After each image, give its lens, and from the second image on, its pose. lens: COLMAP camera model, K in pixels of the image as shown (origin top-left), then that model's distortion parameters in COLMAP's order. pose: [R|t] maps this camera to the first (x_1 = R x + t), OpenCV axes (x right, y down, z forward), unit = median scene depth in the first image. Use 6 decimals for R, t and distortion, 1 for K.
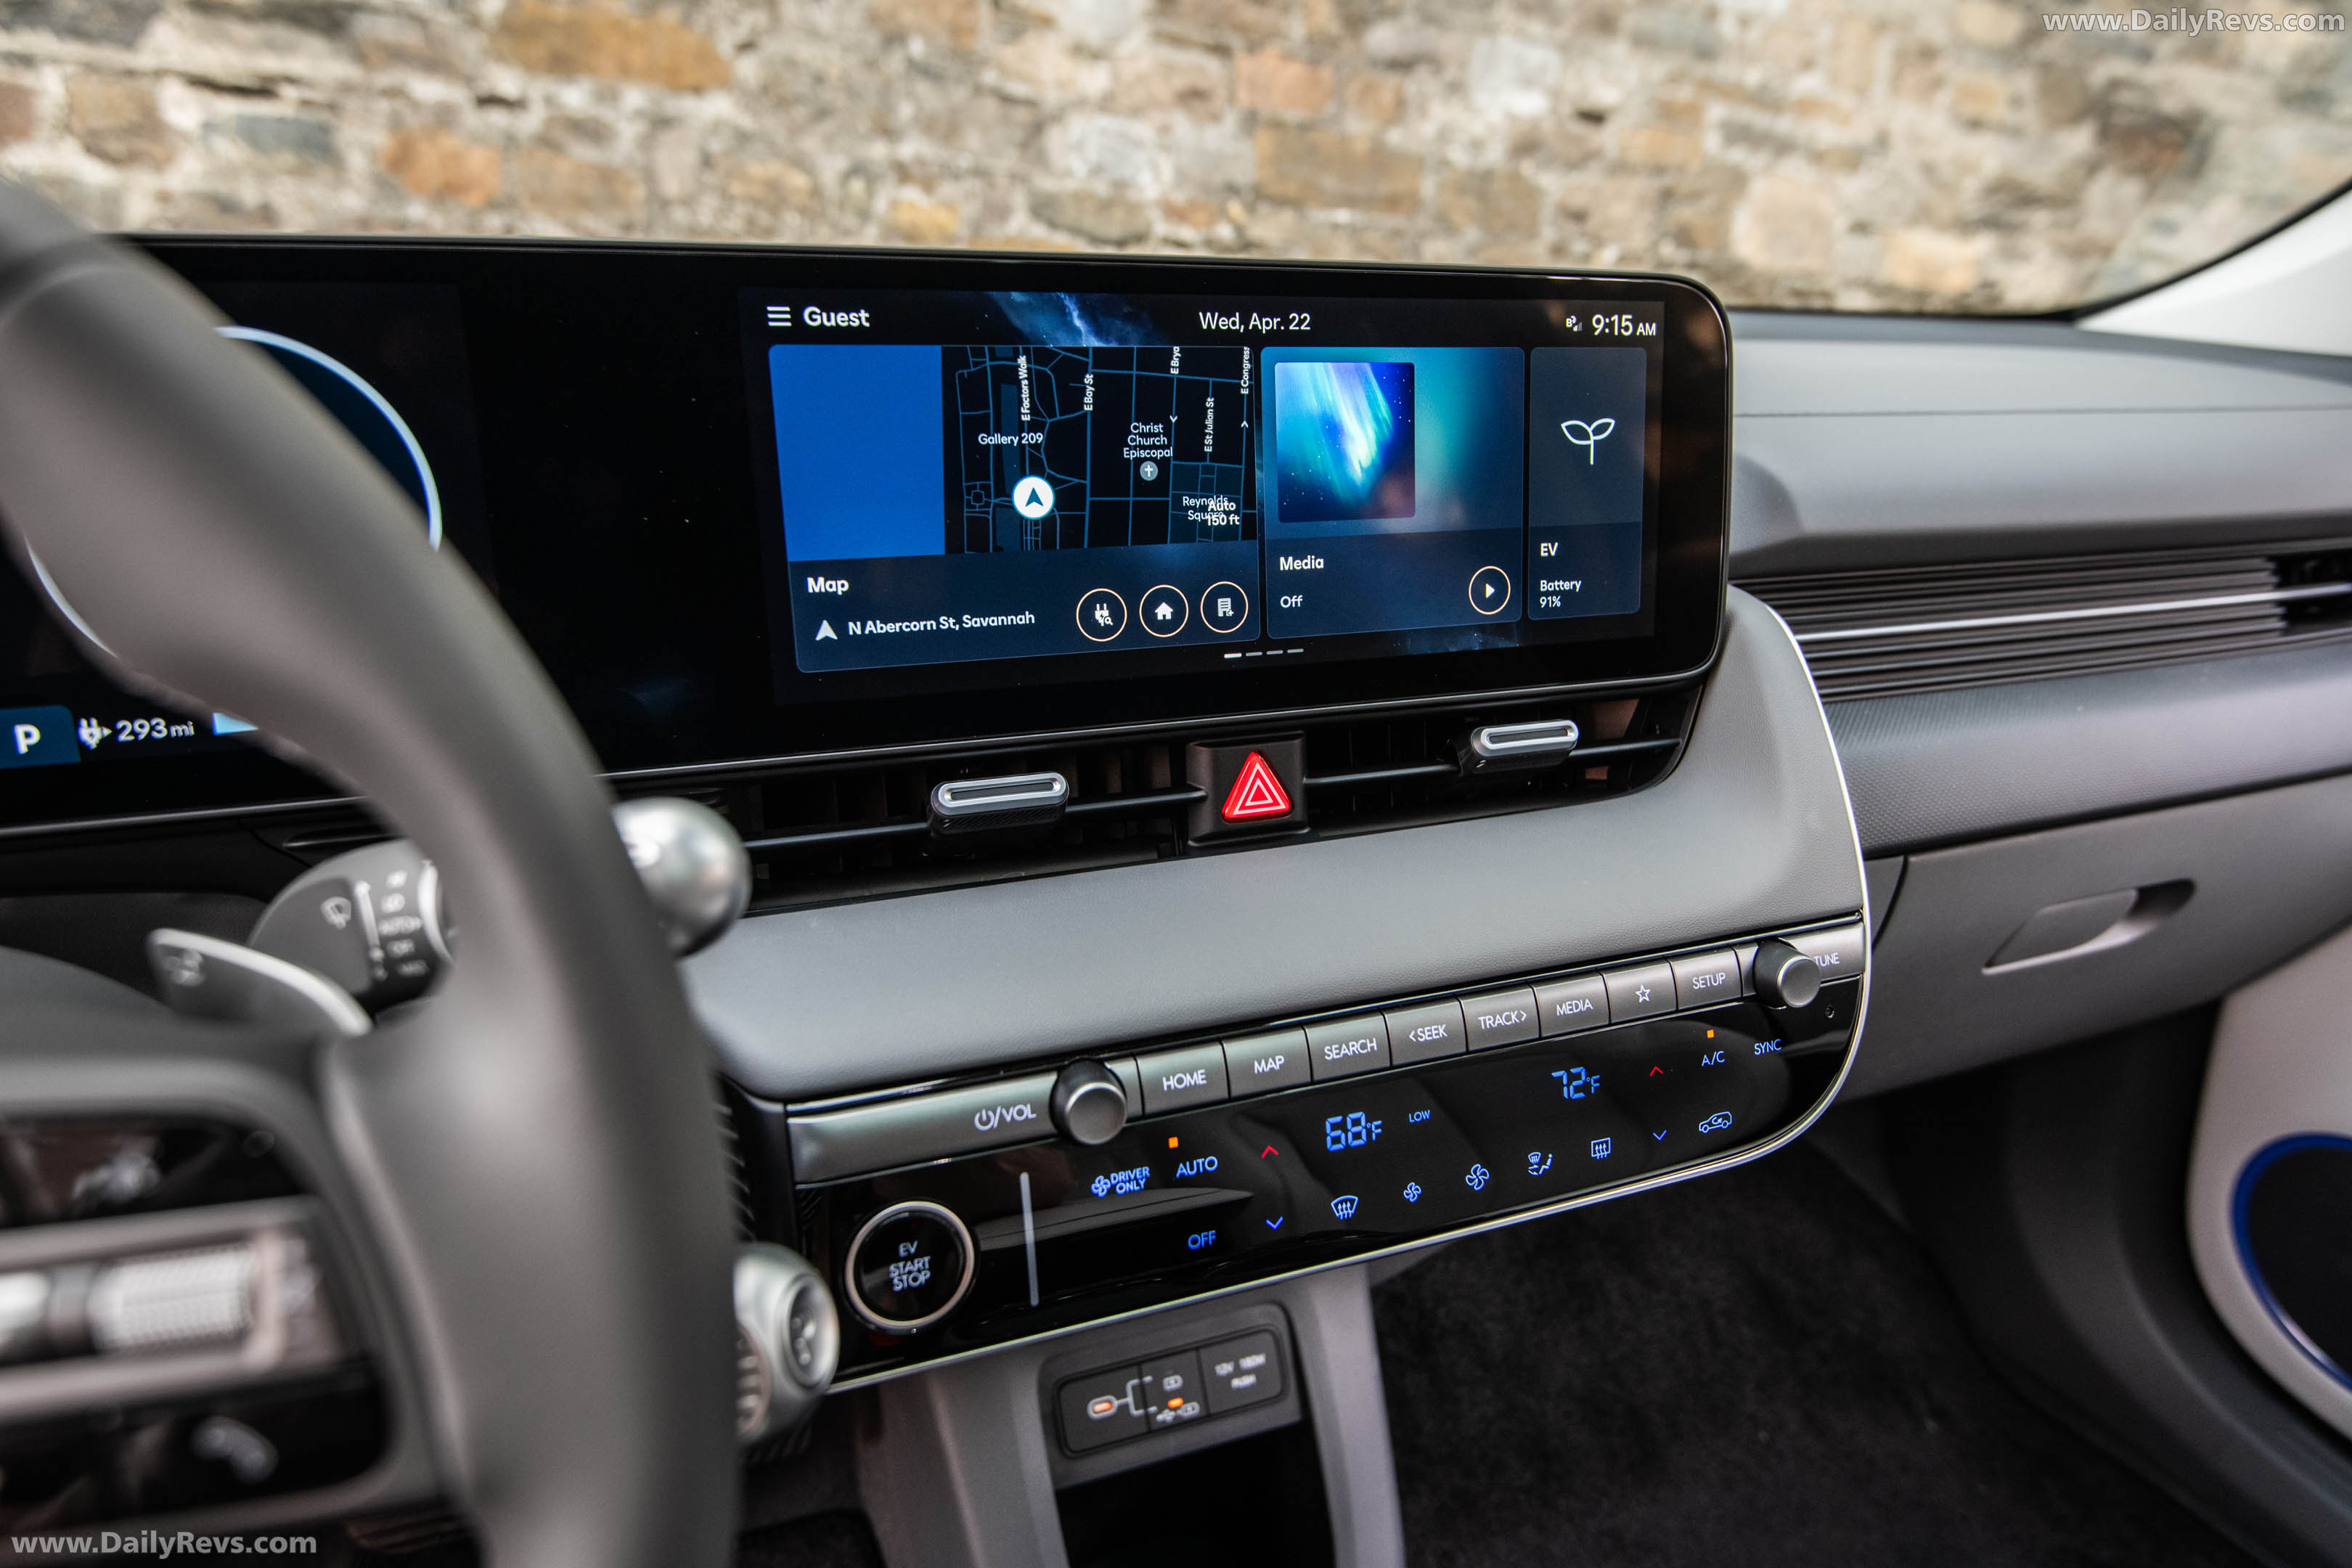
lens RADIAL K [[1394.0, 0, 1176.0], [0, 1394.0, 784.0], [0, 0, 1]] dist [0.000241, -0.021445]
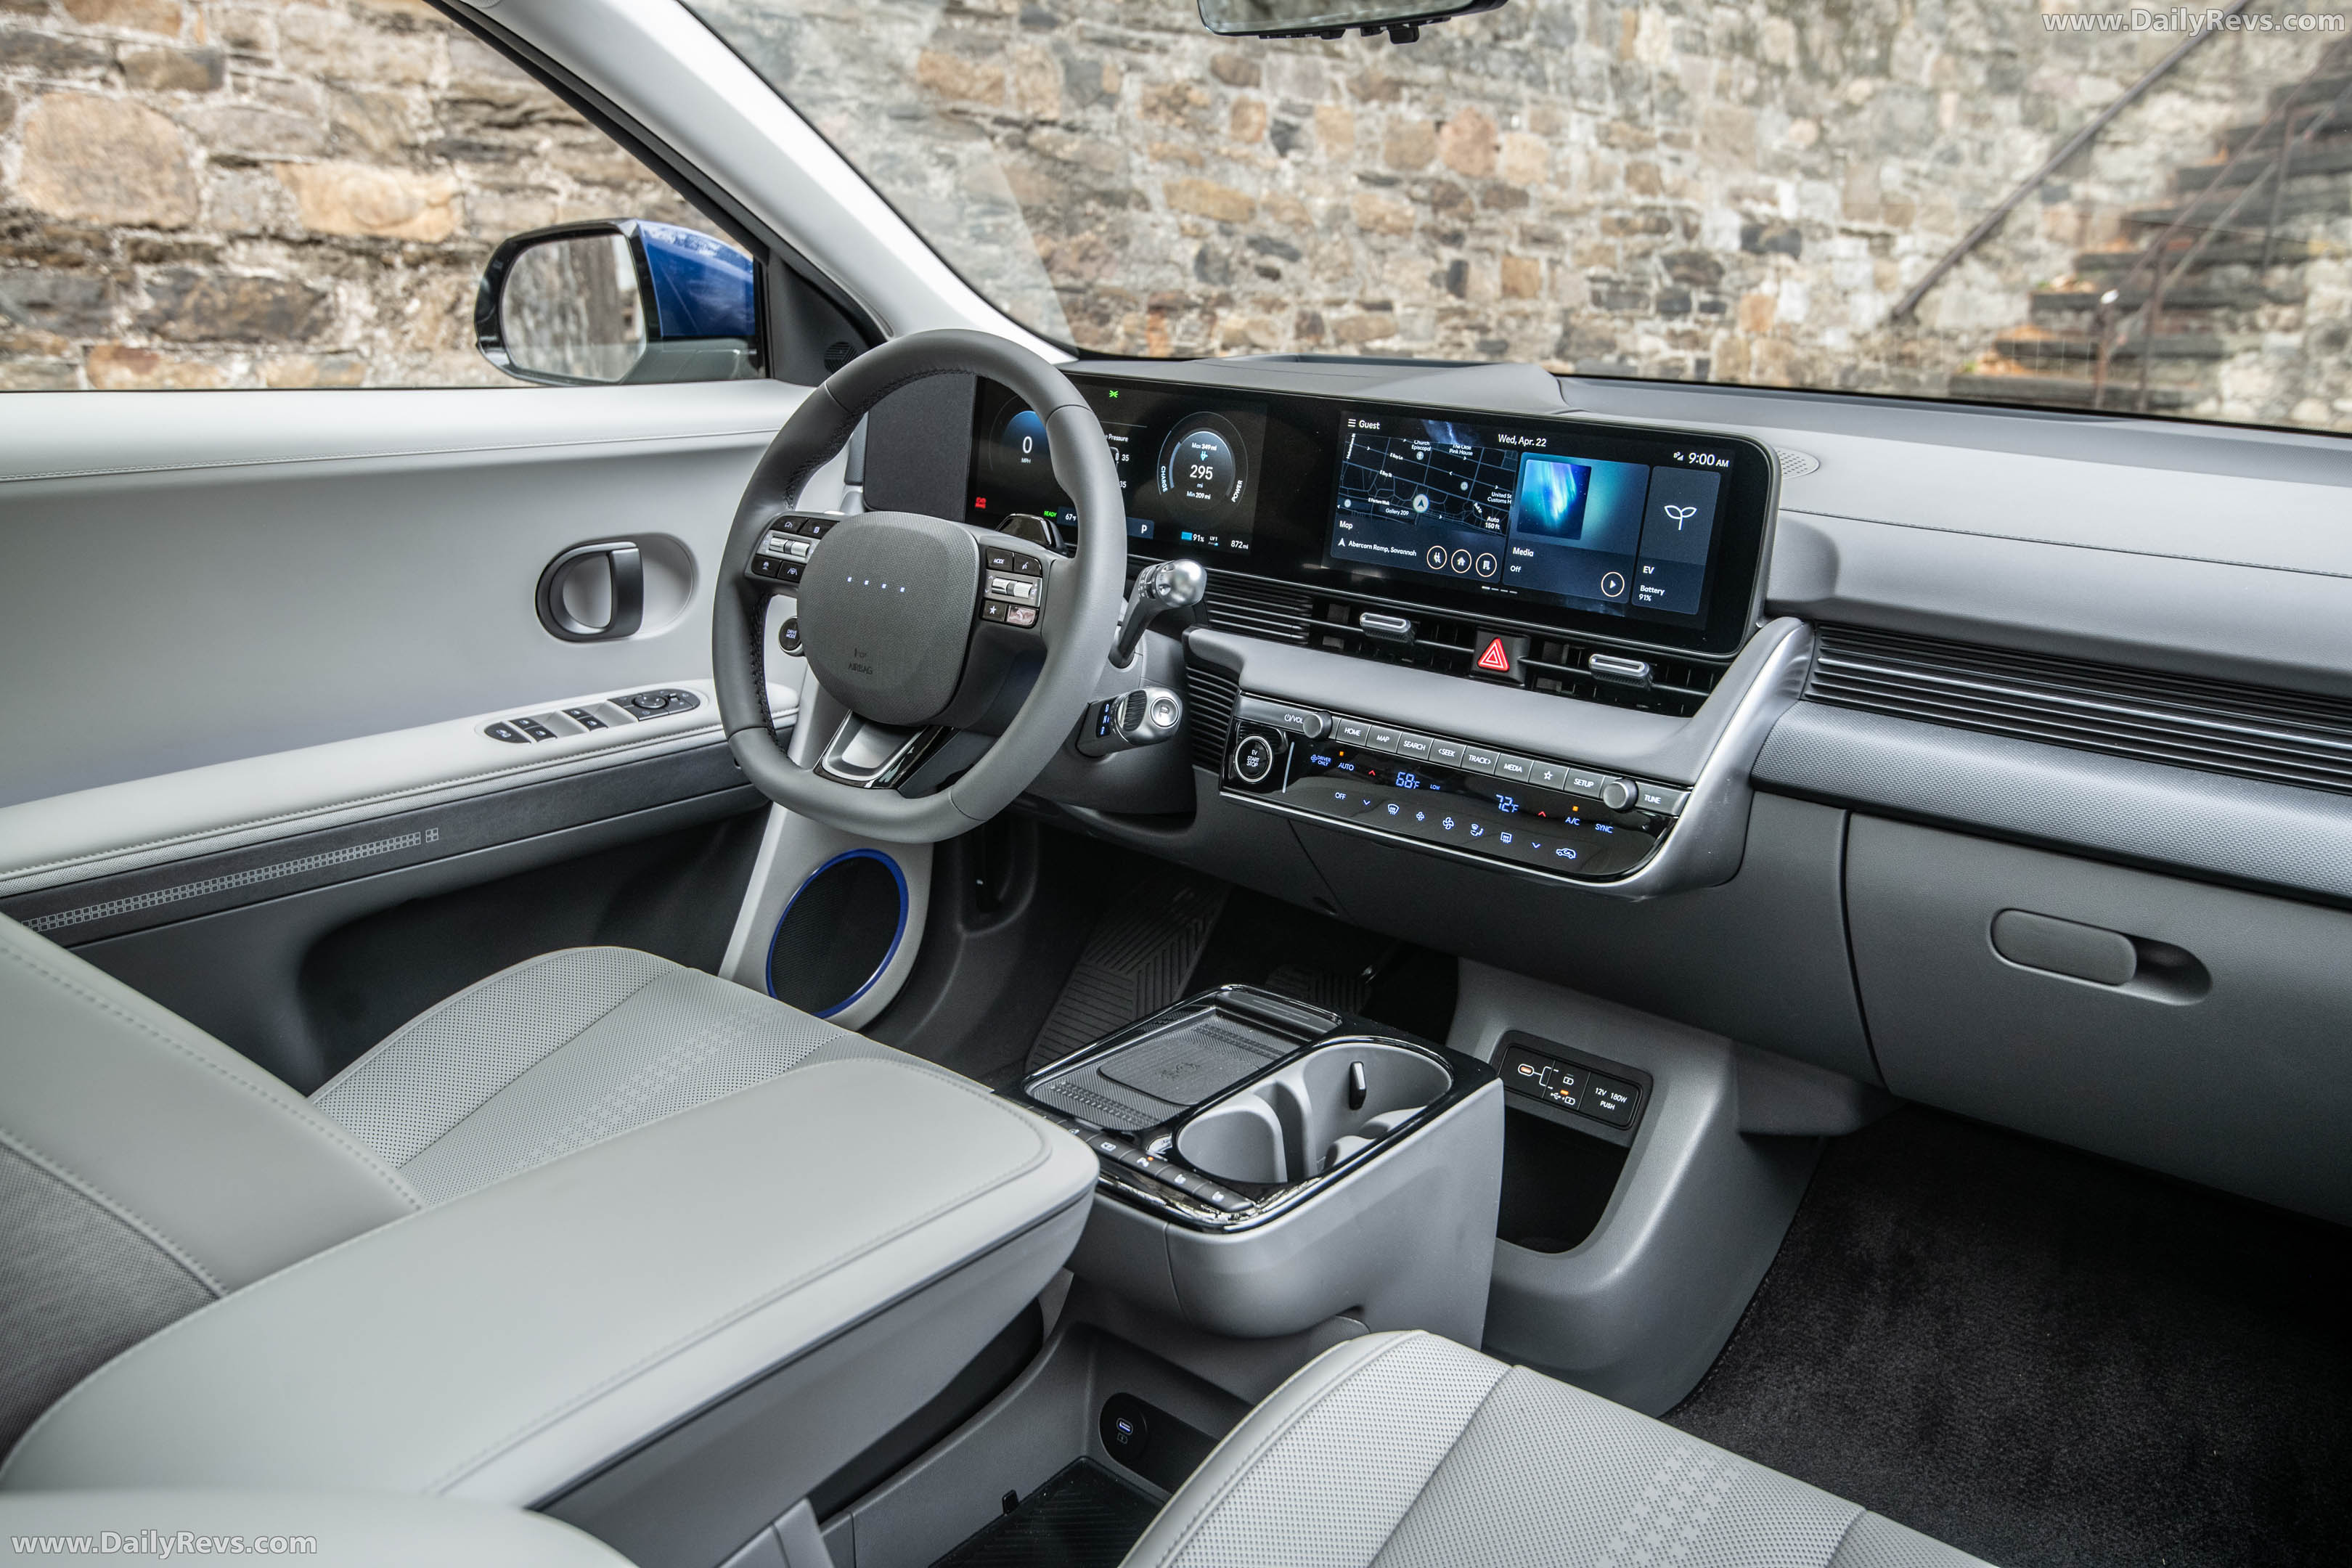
lens RADIAL K [[1856.8, 0, 1176.0], [0, 1856.8, 784.0], [0, 0, 1]] dist [0.036171, -0.035130]
pose [[0.491474, 0.248456, -0.834699, 0.285904], [-0.304606, 0.946946, 0.102514, 0.005949], [0.815885, 0.203872, 0.541080, -0.112473]]
